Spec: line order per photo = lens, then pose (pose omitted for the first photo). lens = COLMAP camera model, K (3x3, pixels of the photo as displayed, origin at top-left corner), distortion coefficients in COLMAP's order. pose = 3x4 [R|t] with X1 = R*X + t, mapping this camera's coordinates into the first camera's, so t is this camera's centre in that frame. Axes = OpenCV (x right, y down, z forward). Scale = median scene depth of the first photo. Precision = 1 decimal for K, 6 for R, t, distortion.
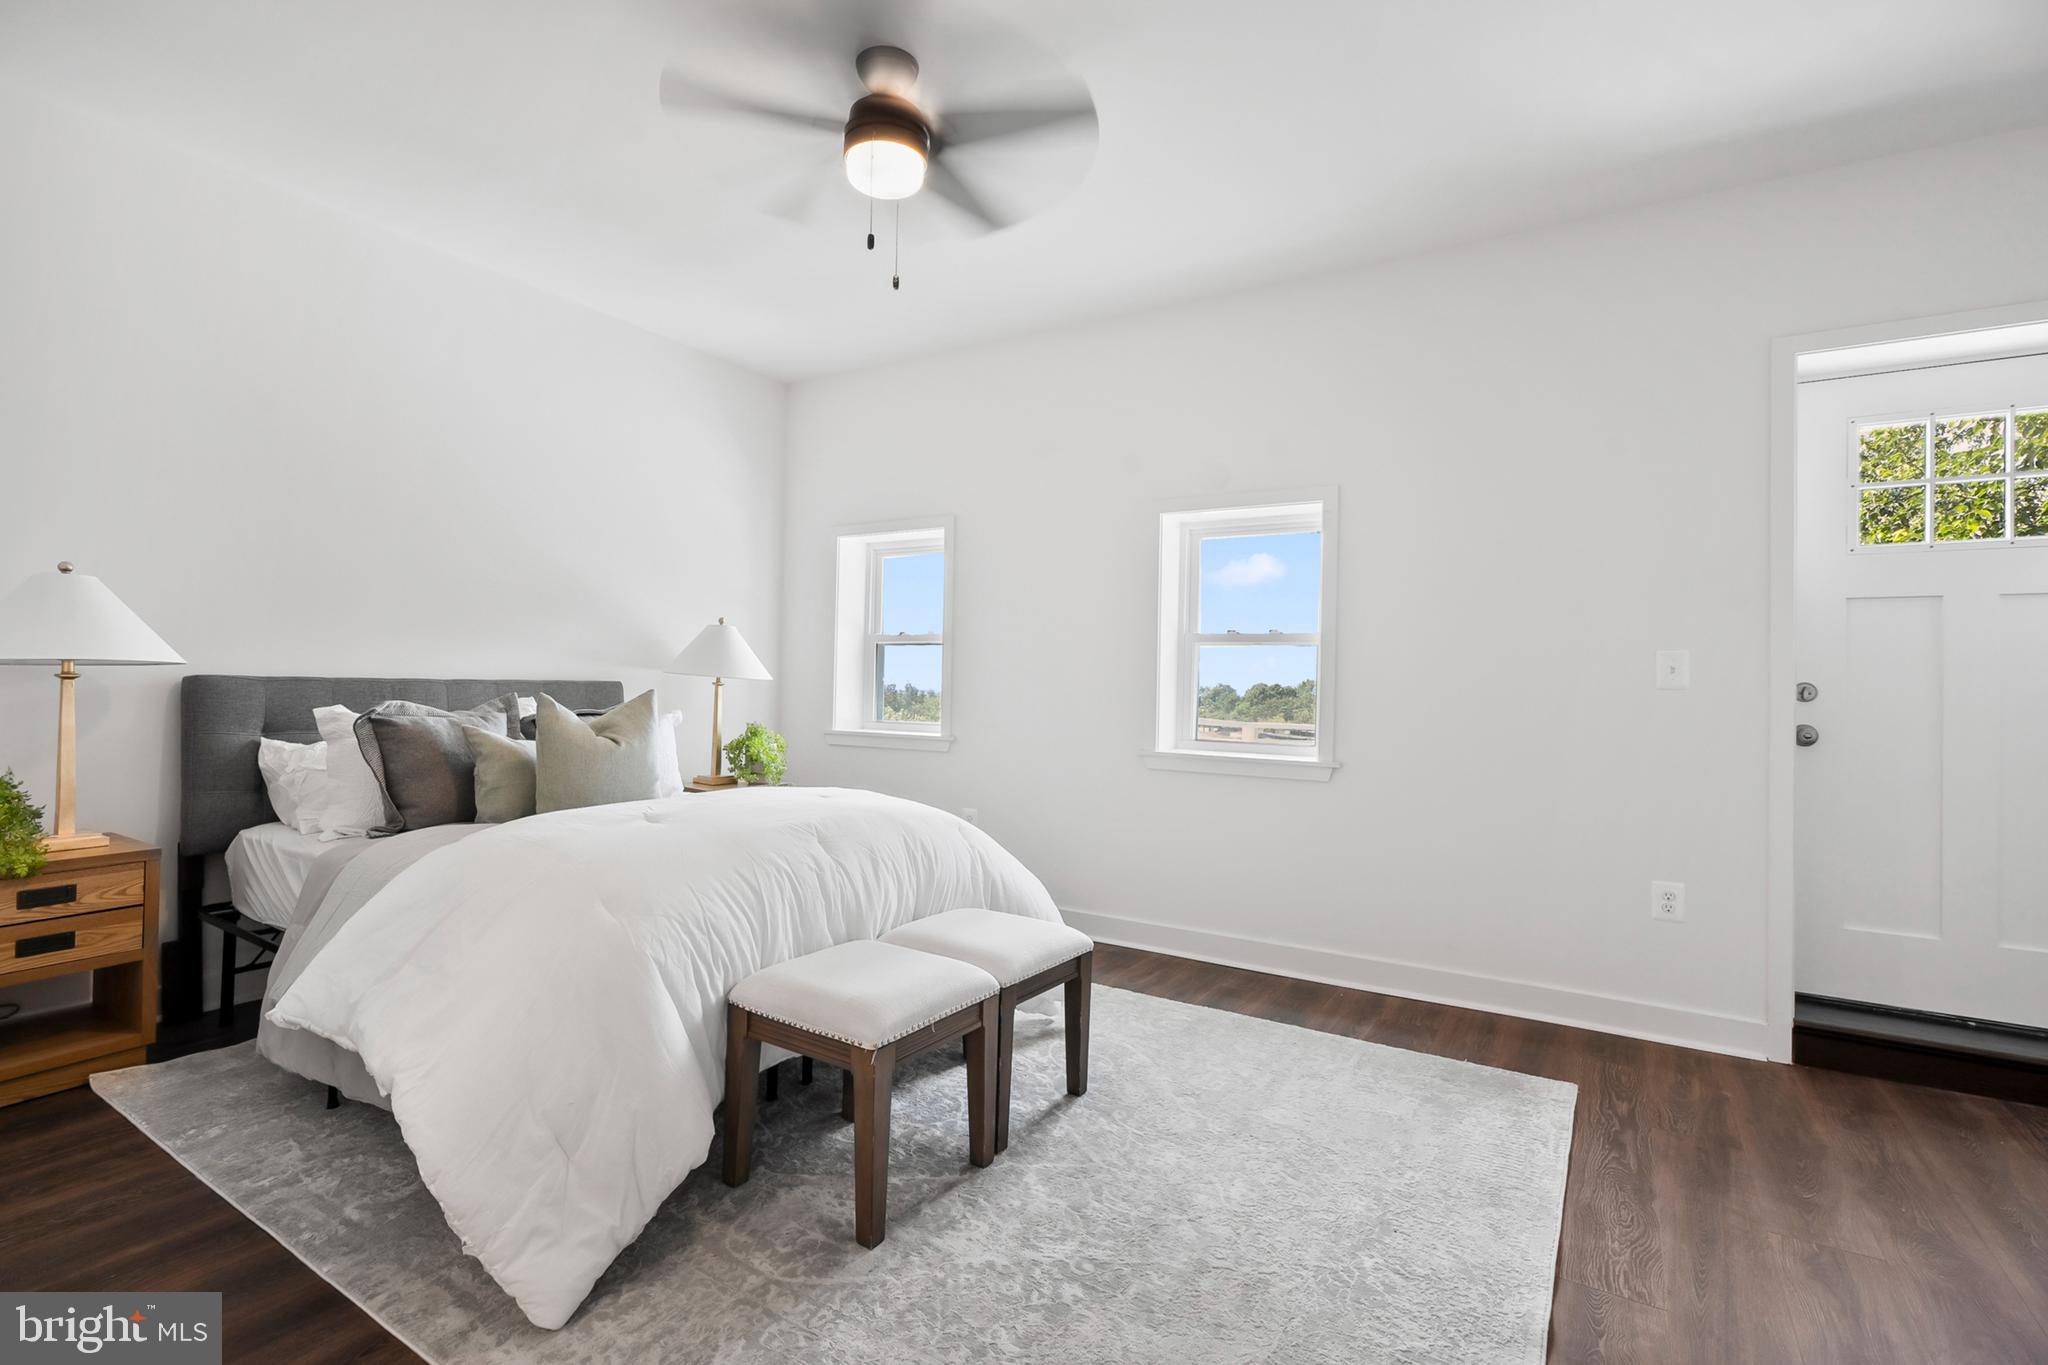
lens RADIAL K [[928.8, 0, 1029.0], [0, 928.8, 666.0], [0, 0, 1]] dist [0.002897, 0.000496]
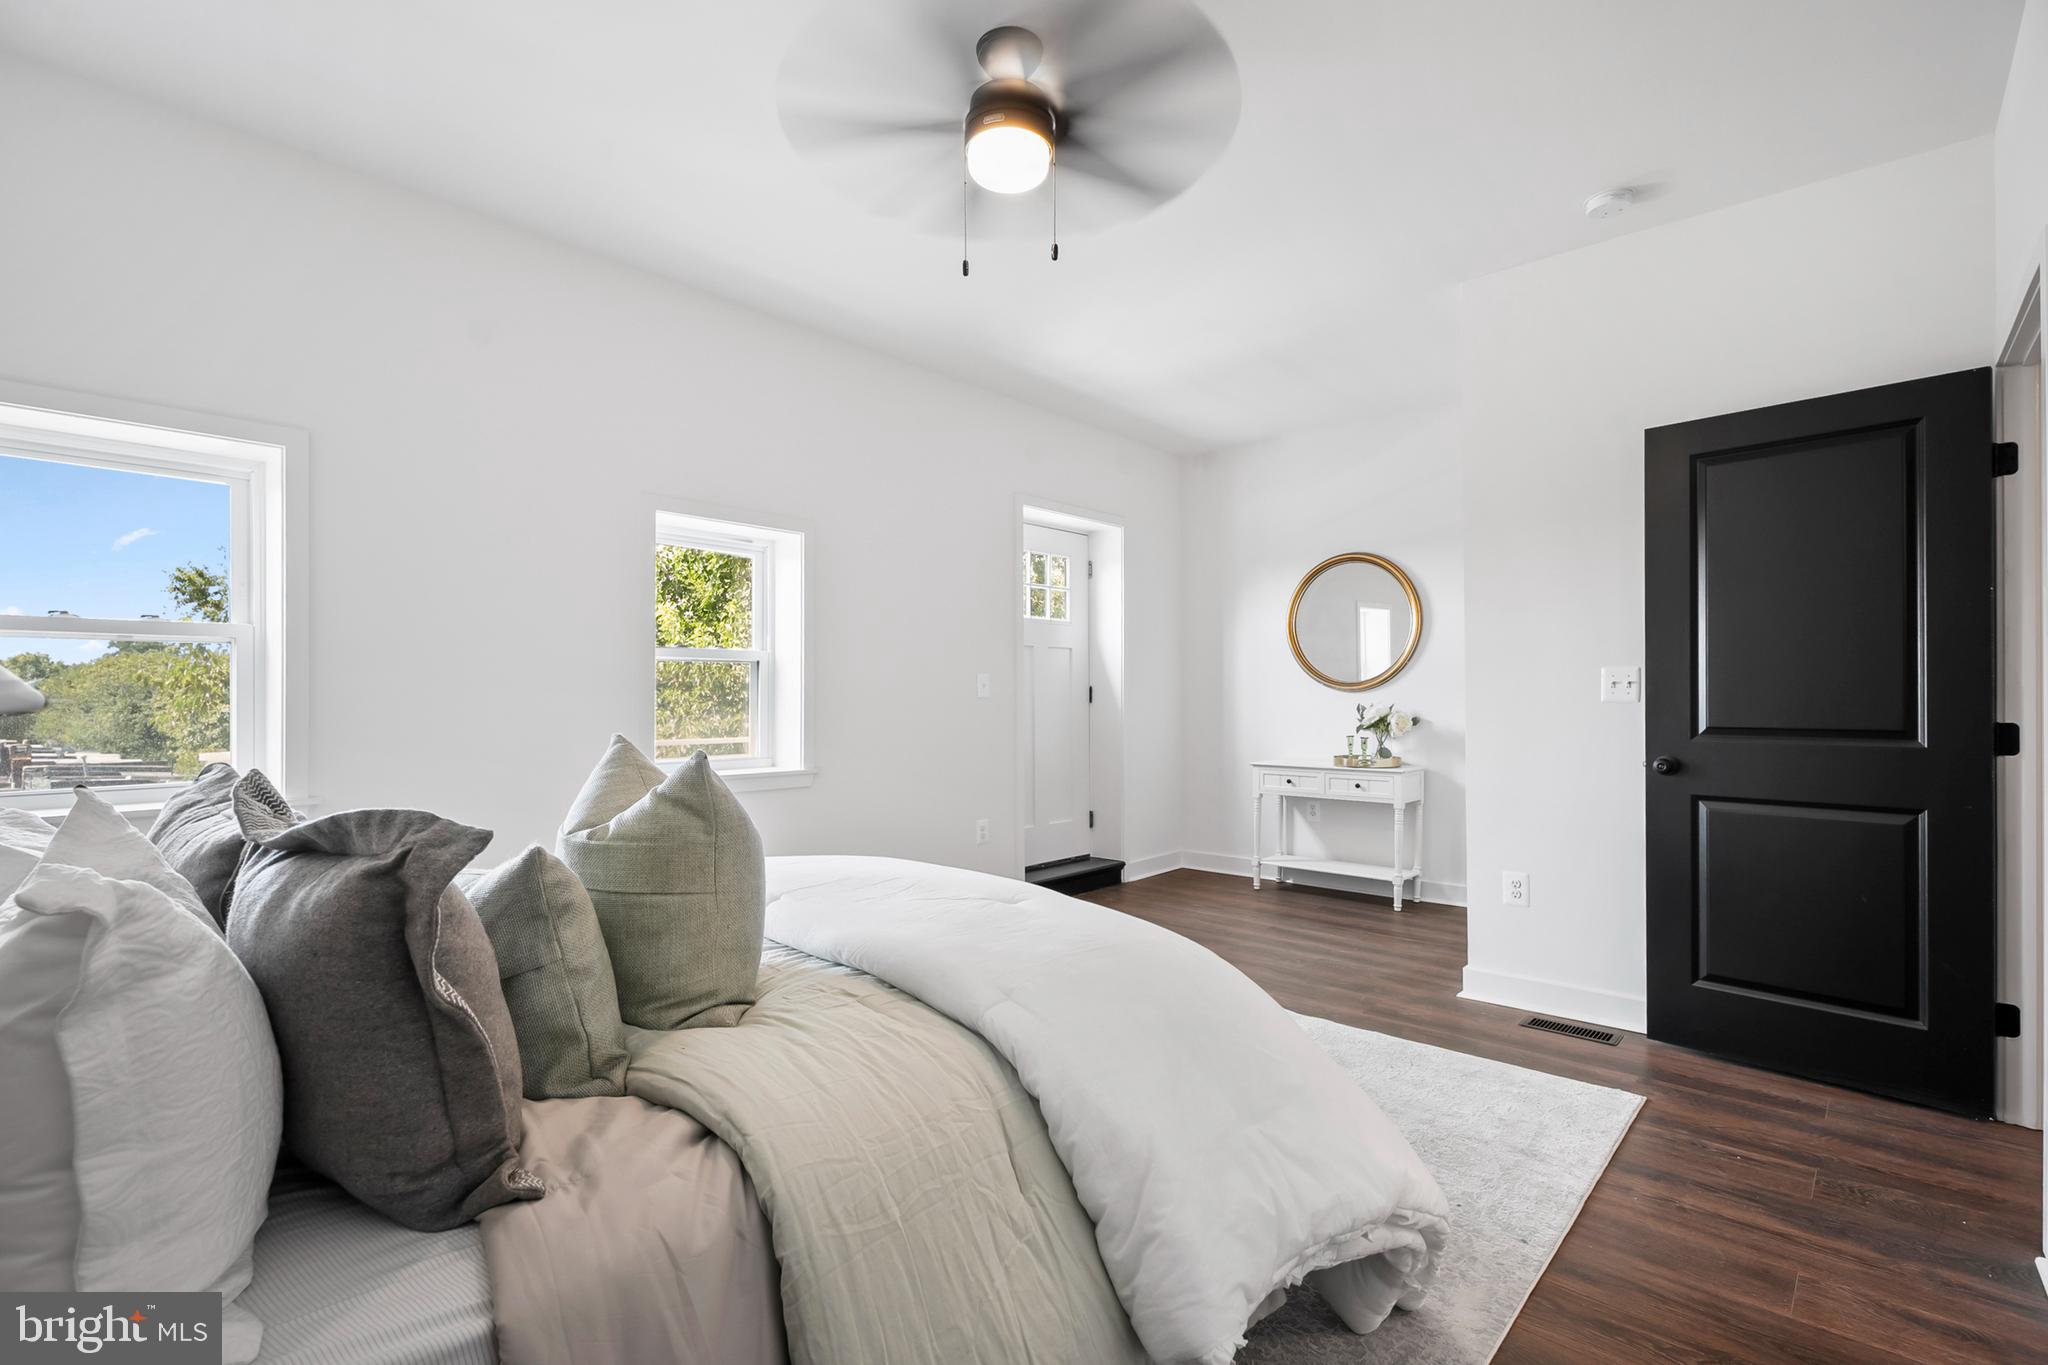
lens RADIAL K [[940.2, 0, 1017.1], [0, 940.2, 648.7], [0, 0, 1]] dist [0.003183, 0.000485]
pose [[0.197927, 0.024031, 0.979922, -0.941378], [-0.015301, 0.999653, -0.021424, -0.027546], [-0.980097, -0.010753, 0.198226, 0.660269]]
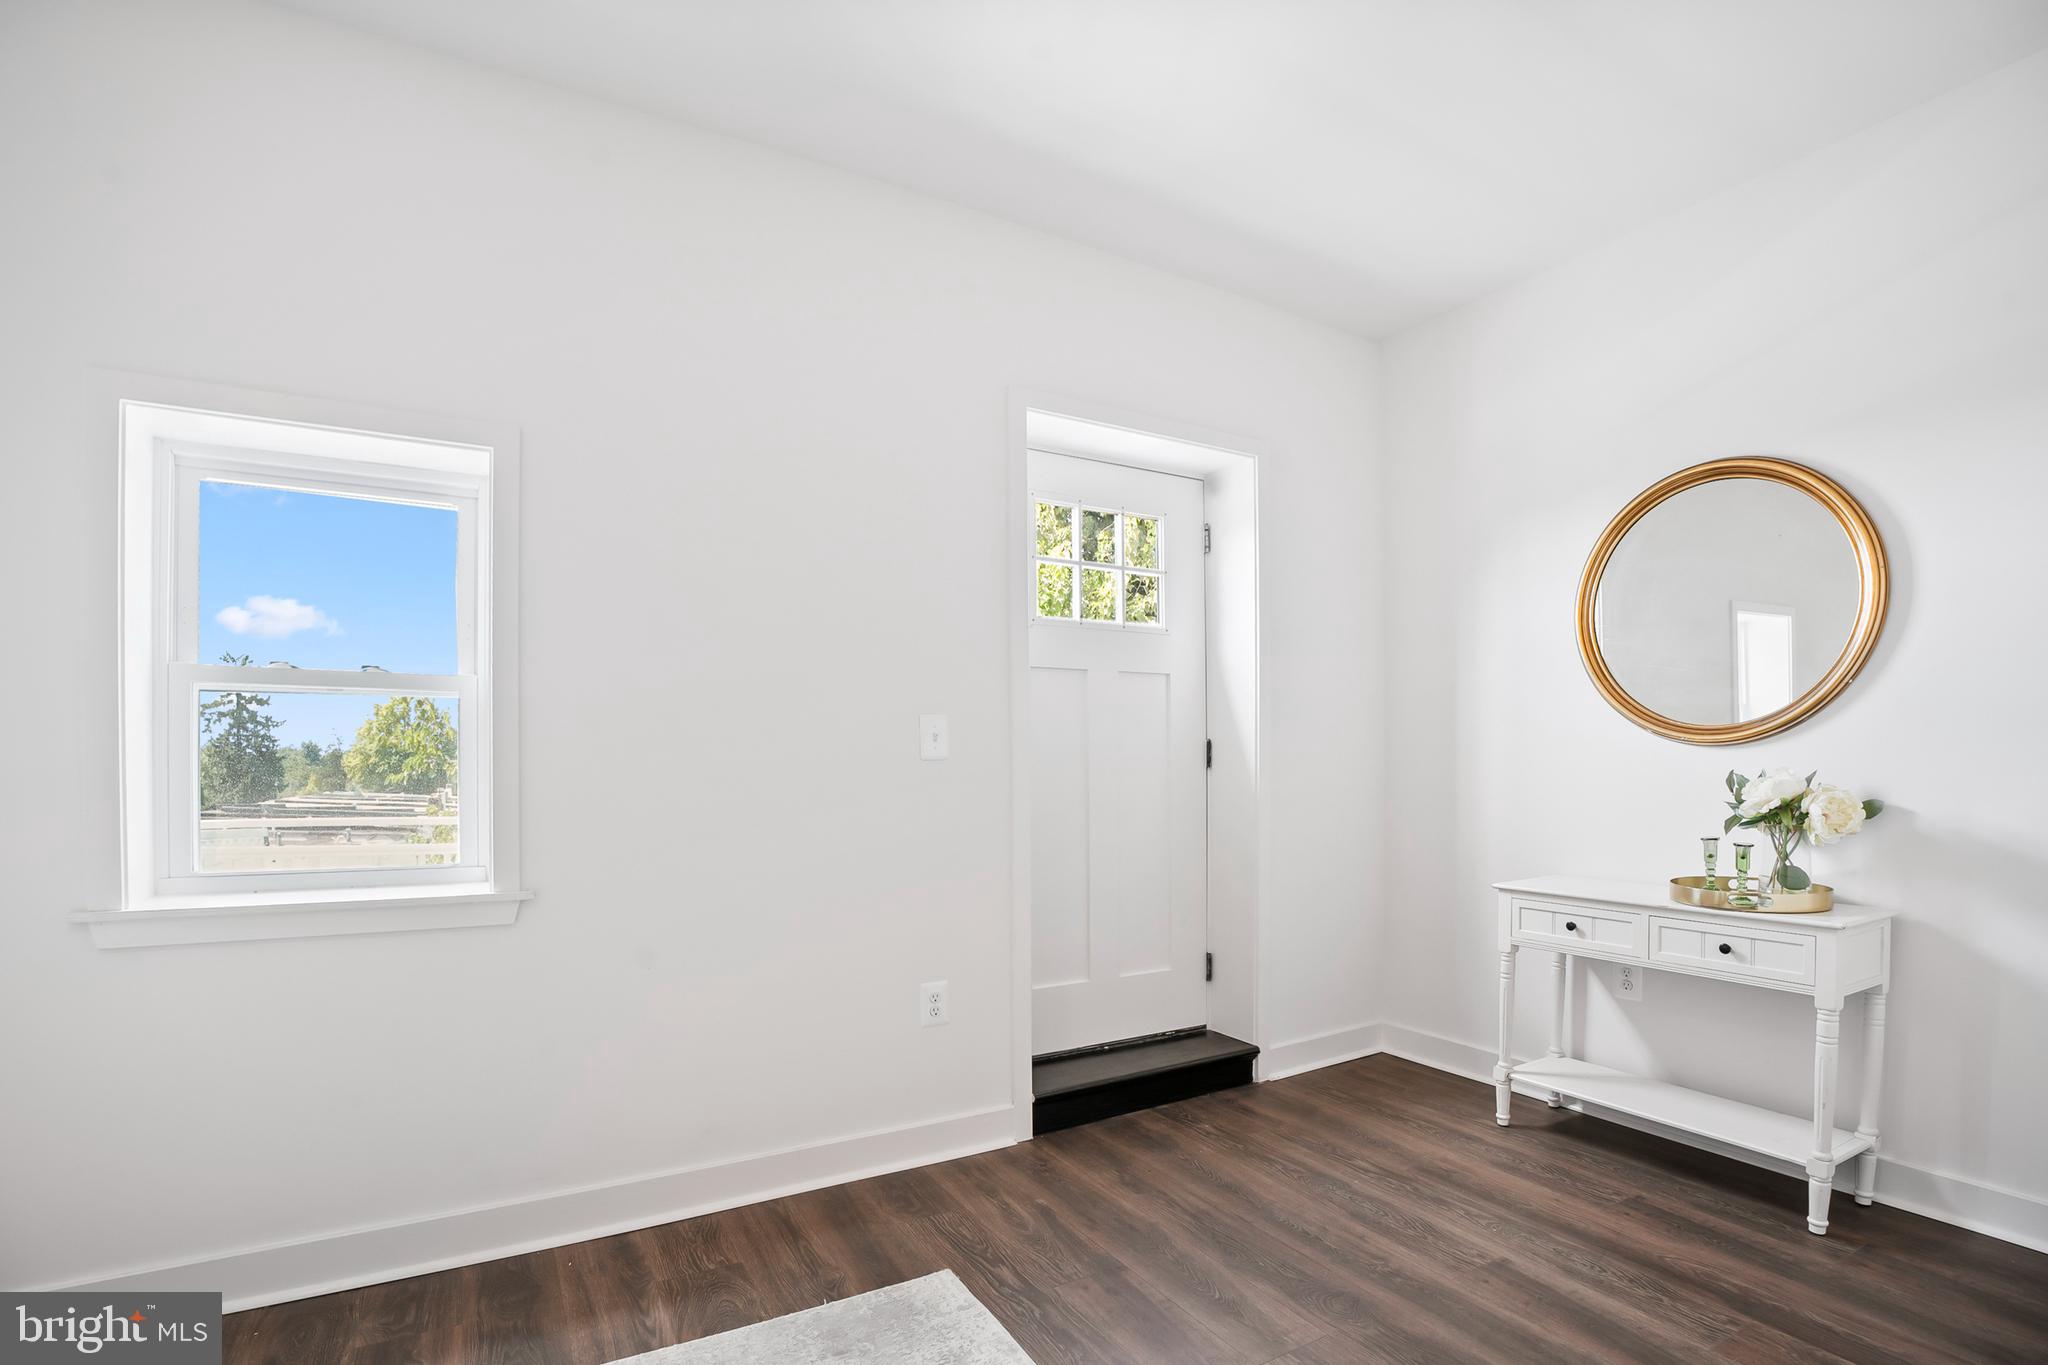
lens RADIAL K [[980.8, 0, 1002.8], [0, 980.8, 745.5], [0, 0, 1]] dist [-0.071672, 0.021412]
pose [[0.489730, -0.012778, 0.871781, -0.082877], [-0.004568, 0.999841, 0.017221, -0.004389], [-0.871862, -0.012416, 0.489594, 0.525848]]
